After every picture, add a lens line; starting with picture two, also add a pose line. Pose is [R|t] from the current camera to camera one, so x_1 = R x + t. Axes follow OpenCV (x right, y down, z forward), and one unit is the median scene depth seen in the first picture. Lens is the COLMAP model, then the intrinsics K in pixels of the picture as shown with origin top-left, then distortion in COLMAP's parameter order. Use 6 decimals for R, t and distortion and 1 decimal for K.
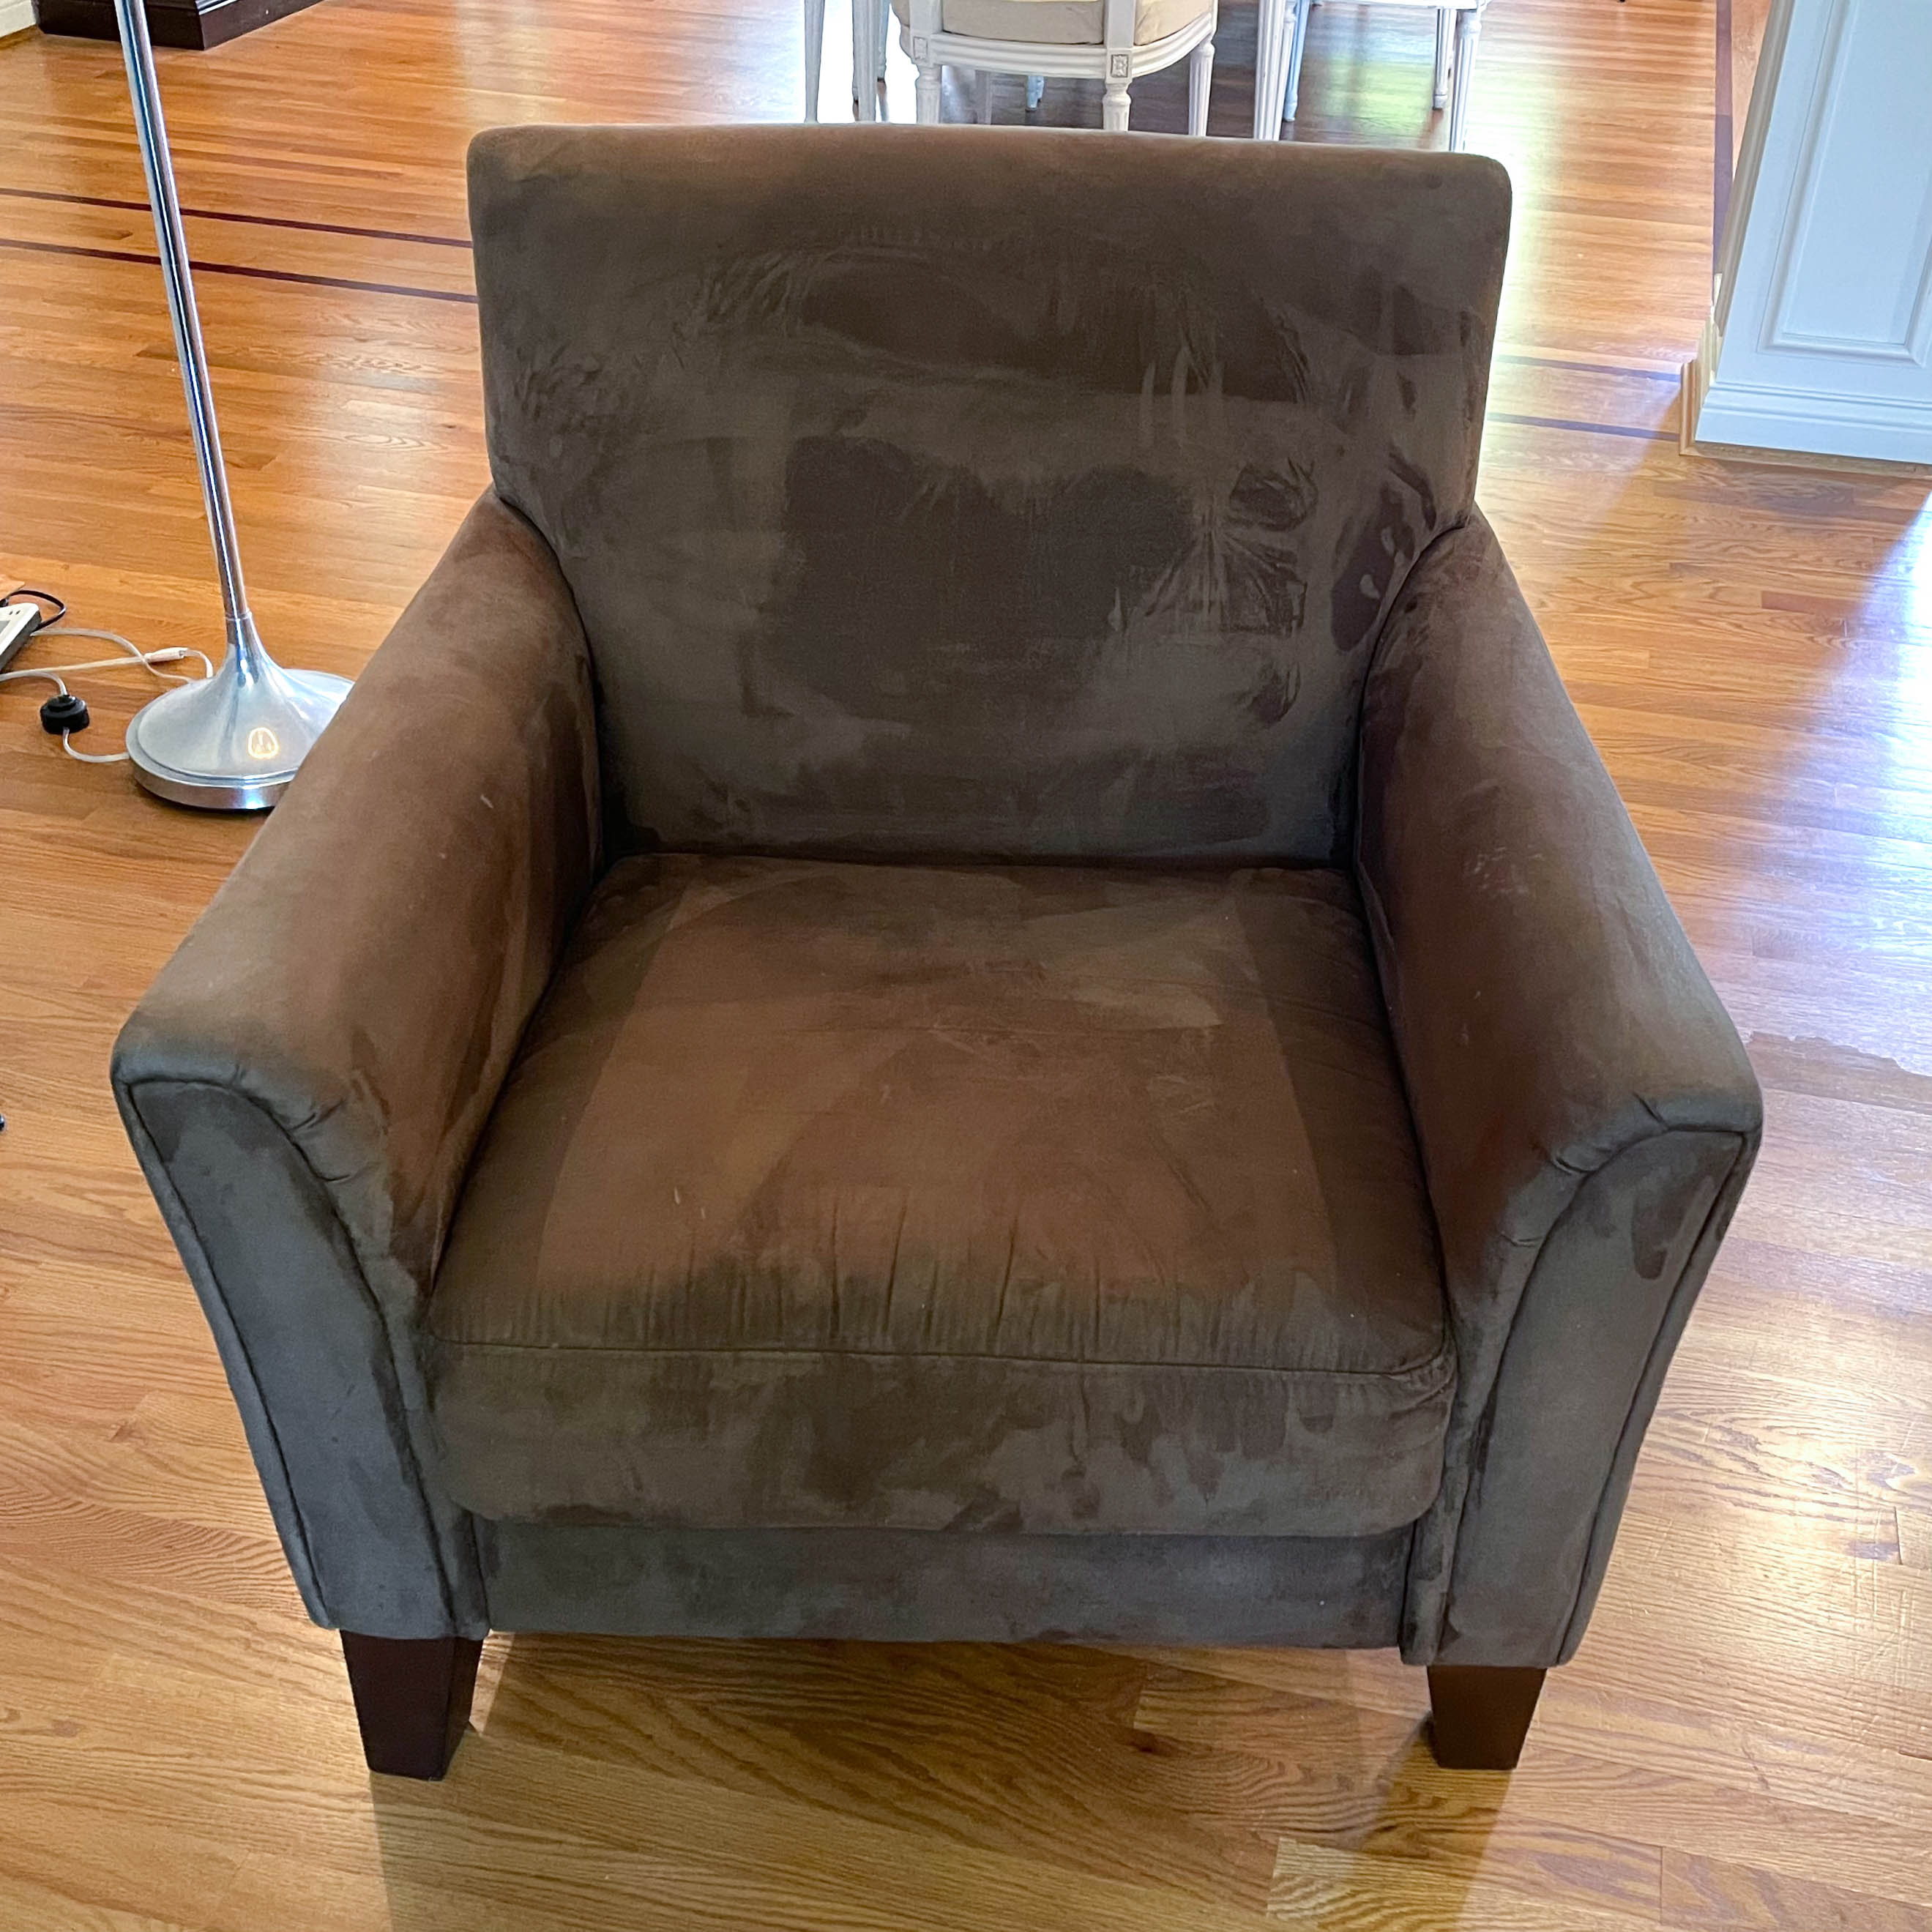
lens RADIAL K [[2220.9, 0, 1070.2], [0, 2220.9, 972.9], [0, 0, 1]] dist [0.068335, -0.077889]
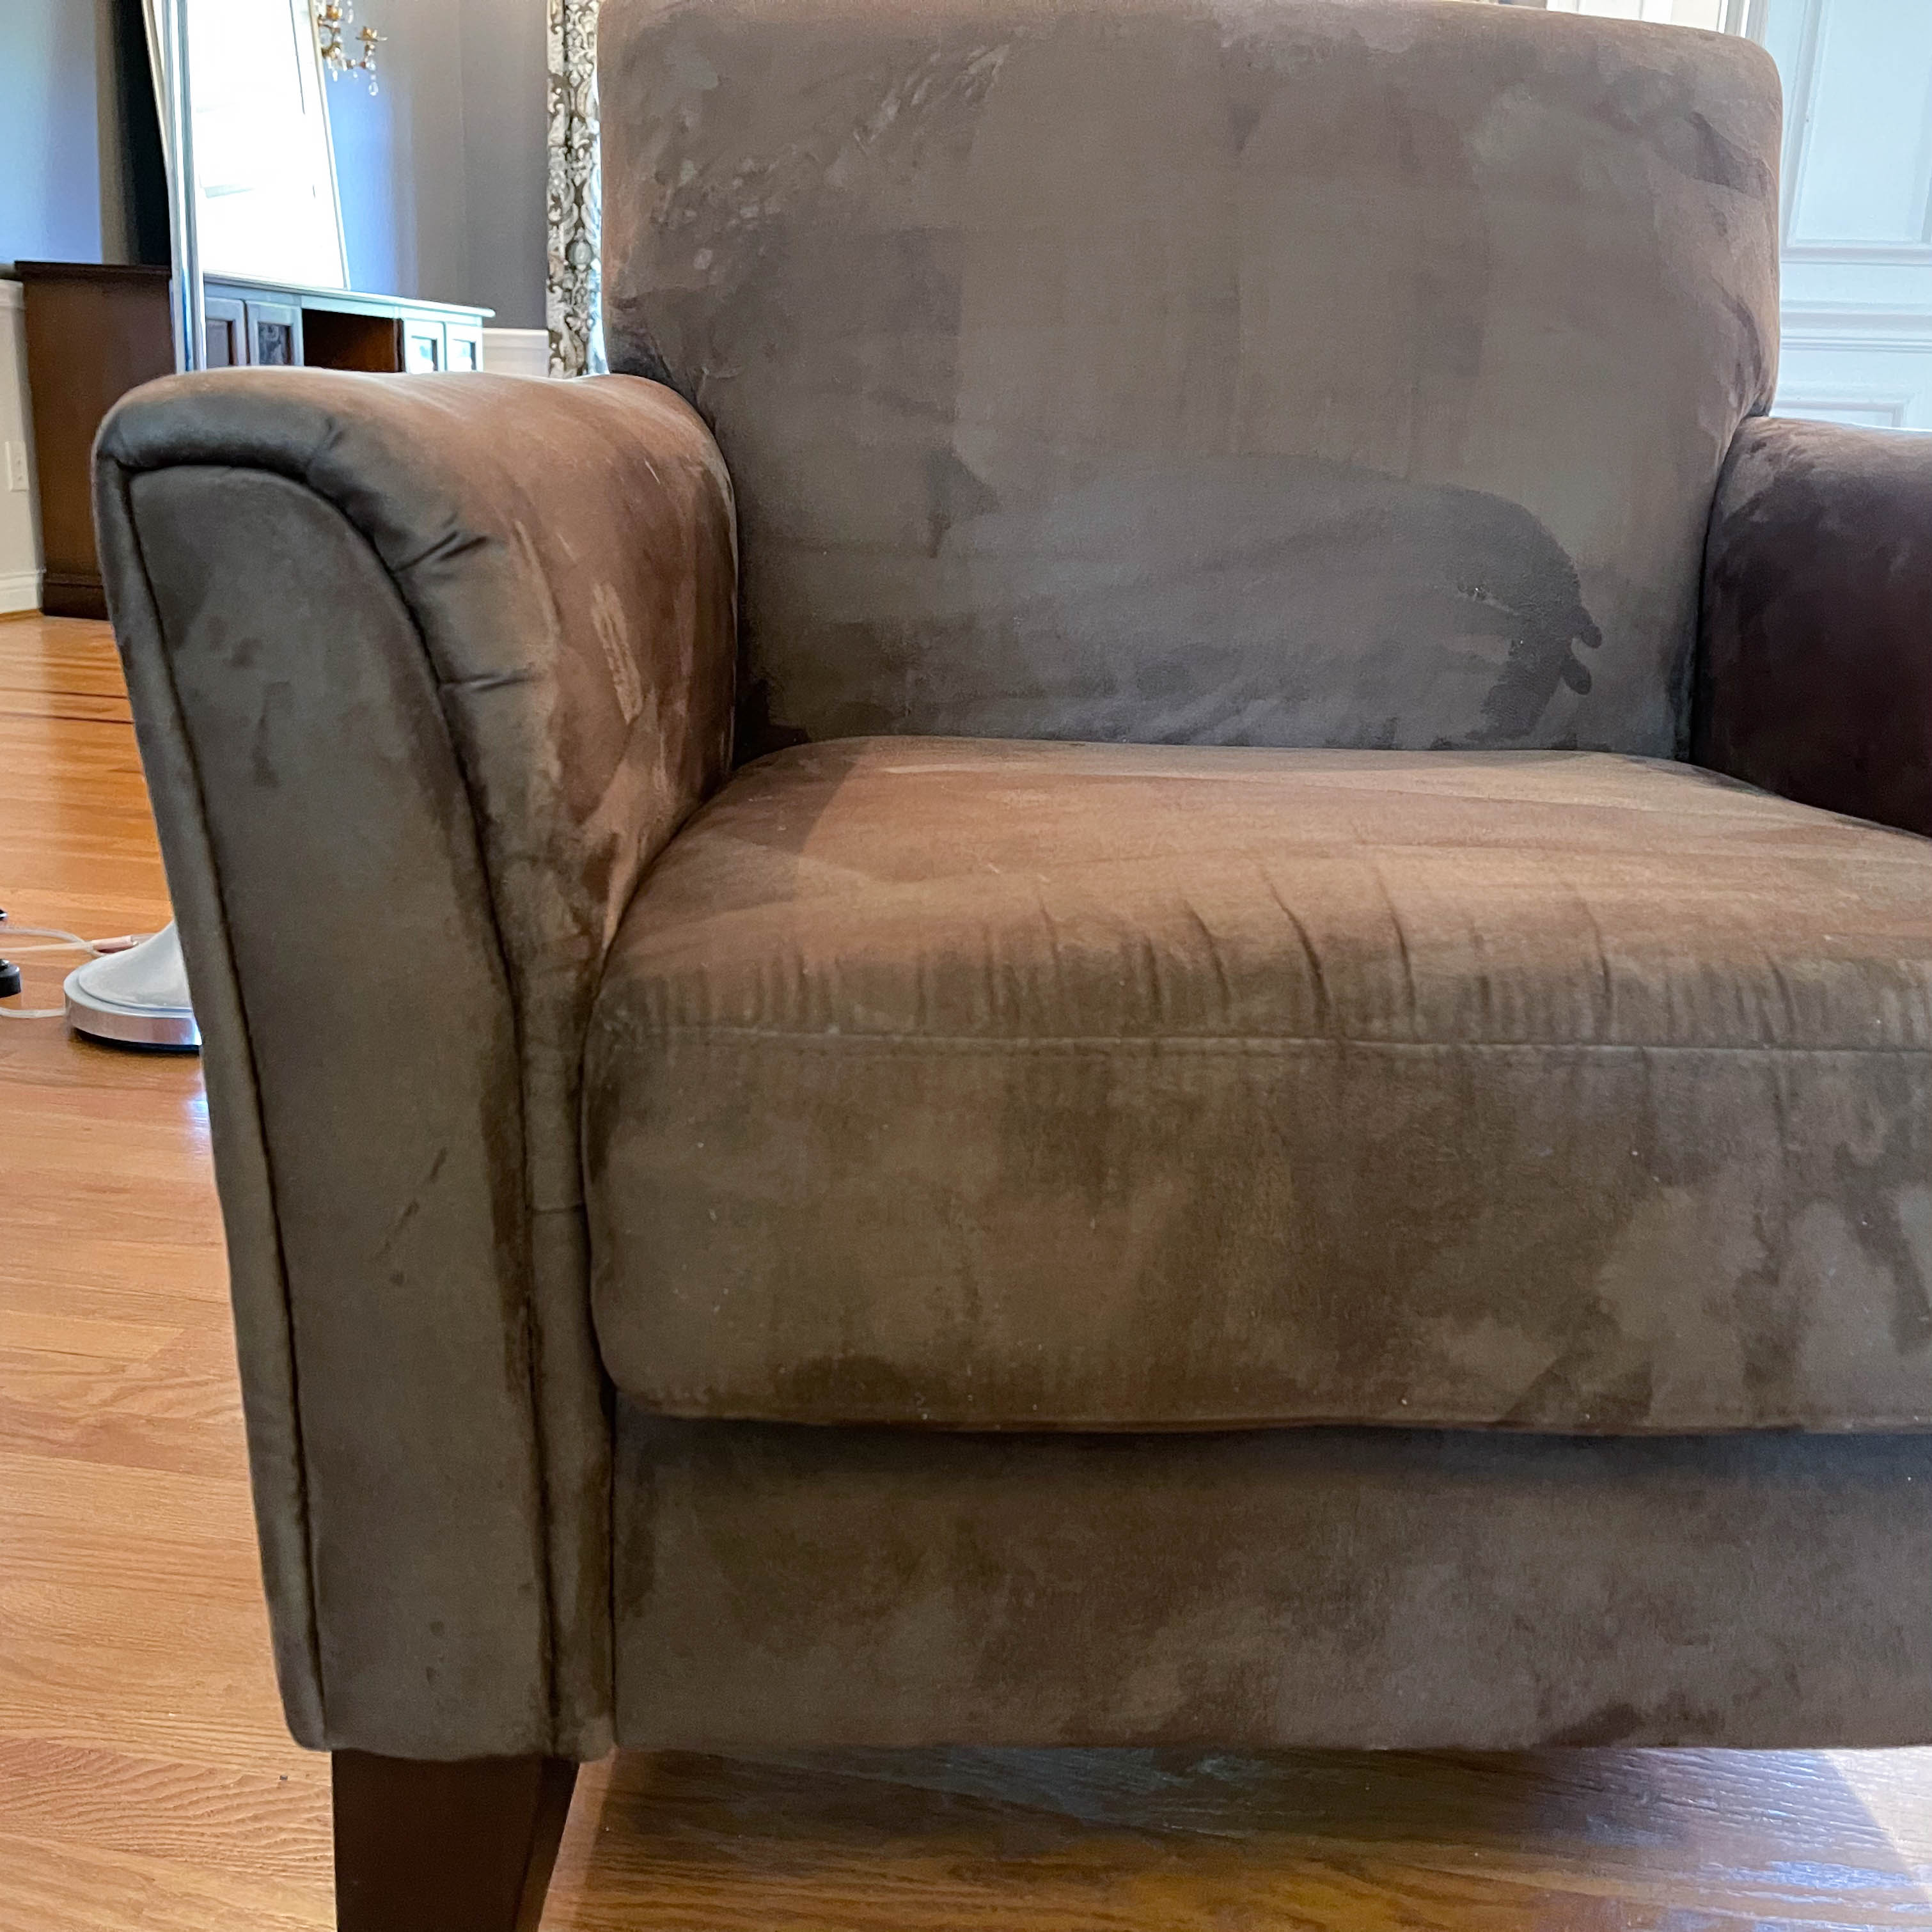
lens RADIAL K [[1954.4, 0, 990.5], [0, 1954.4, 940.7], [0, 0, 1]] dist [0.054690, -0.081519]
pose [[0.998281, -0.006528, 0.058242, -0.173844], [0.025916, 0.940499, -0.338806, 0.247620], [-0.052565, 0.339733, 0.939052, 0.420610]]
